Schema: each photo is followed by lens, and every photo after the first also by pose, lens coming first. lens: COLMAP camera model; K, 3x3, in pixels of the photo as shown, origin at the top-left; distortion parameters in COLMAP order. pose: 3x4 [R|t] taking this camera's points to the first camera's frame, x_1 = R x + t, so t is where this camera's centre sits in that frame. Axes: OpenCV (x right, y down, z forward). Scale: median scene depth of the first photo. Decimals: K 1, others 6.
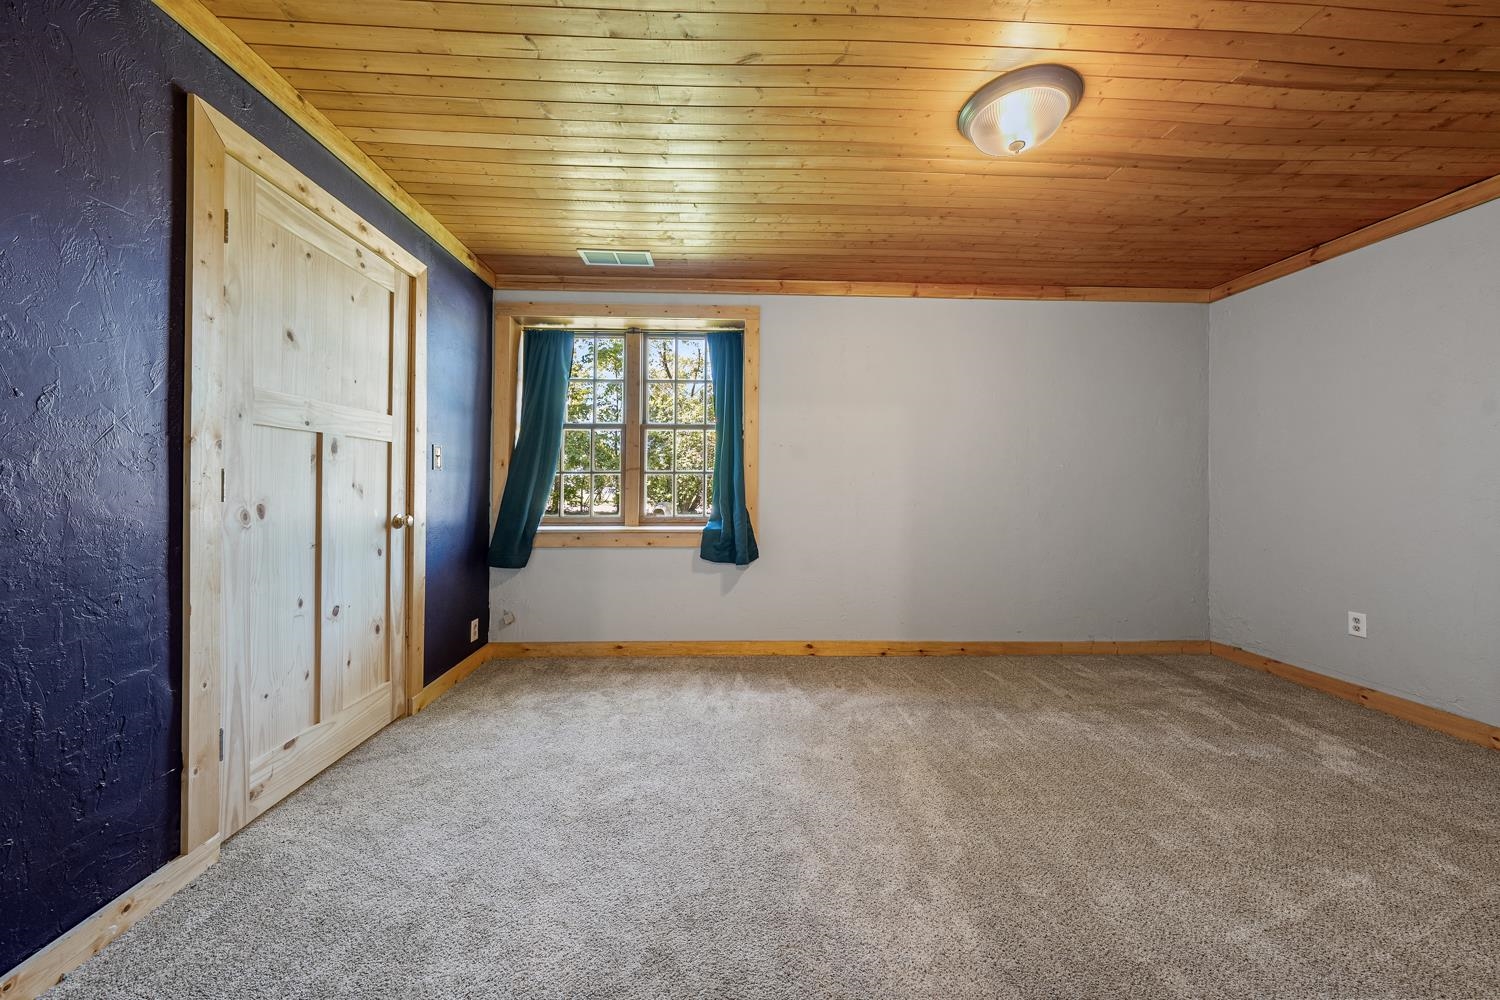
lens RADIAL K [[546.1, 0, 747.0], [0, 546.1, 488.5], [0, 0, 1]] dist [0.000413, -0.000668]
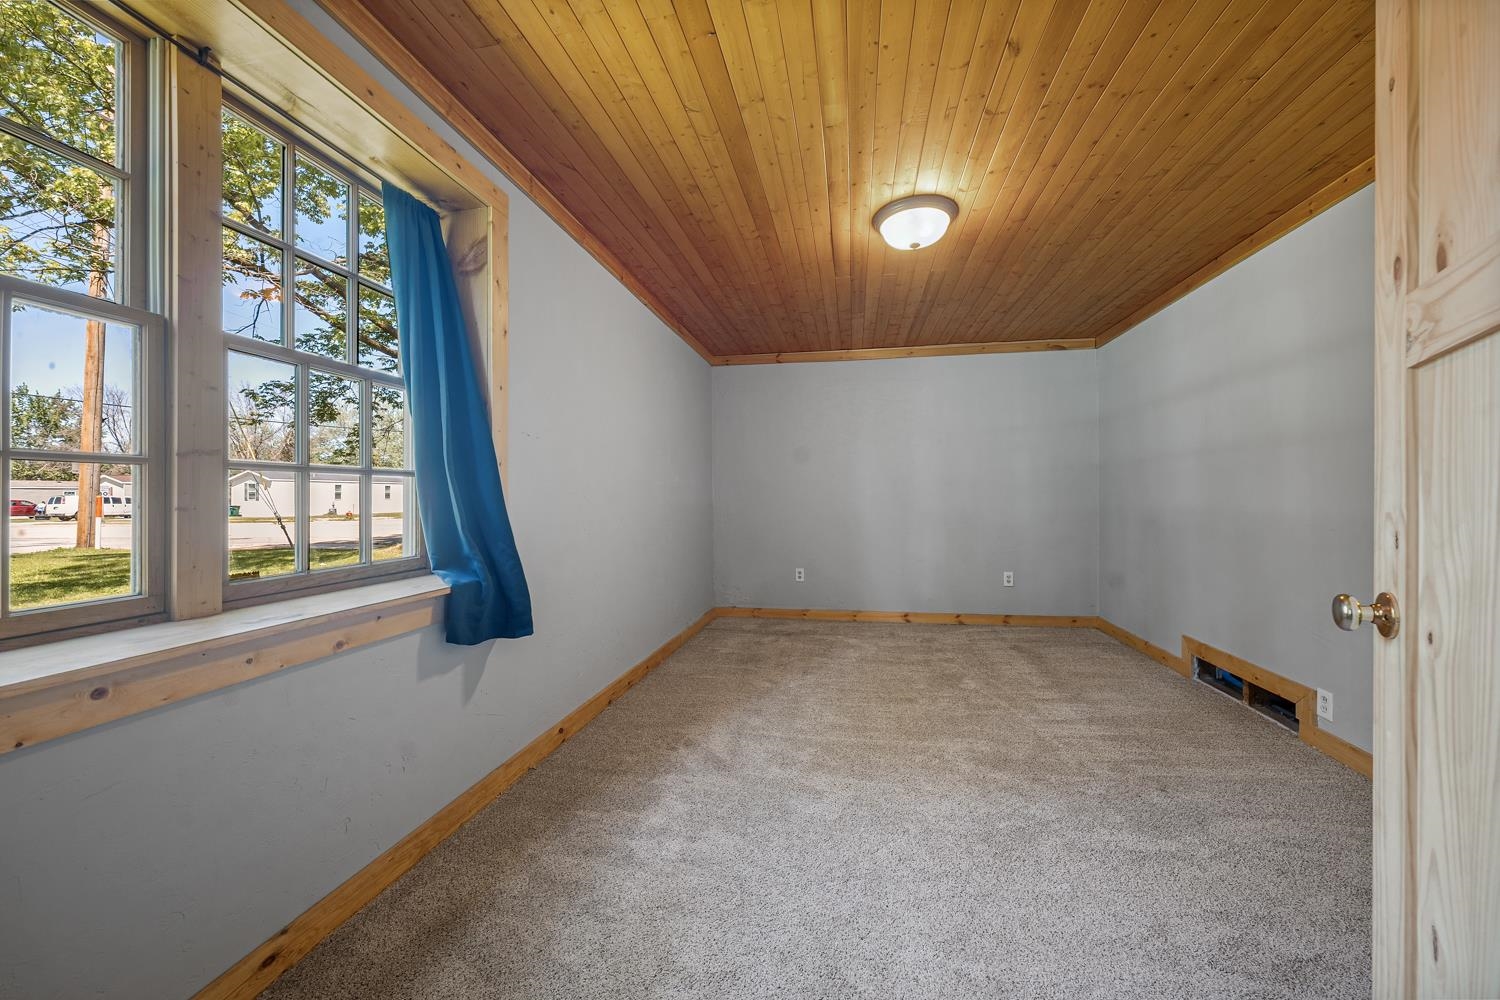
lens RADIAL K [[546.1, 0, 755.4], [0, 546.1, 499.5], [0, 0, 1]] dist [0.000413, -0.000668]
pose [[0.200243, -0.007864, 0.979715, -0.613228], [0.003765, 0.999967, 0.007257, -0.008834], [-0.979739, 0.002235, 0.200266, 0.748982]]
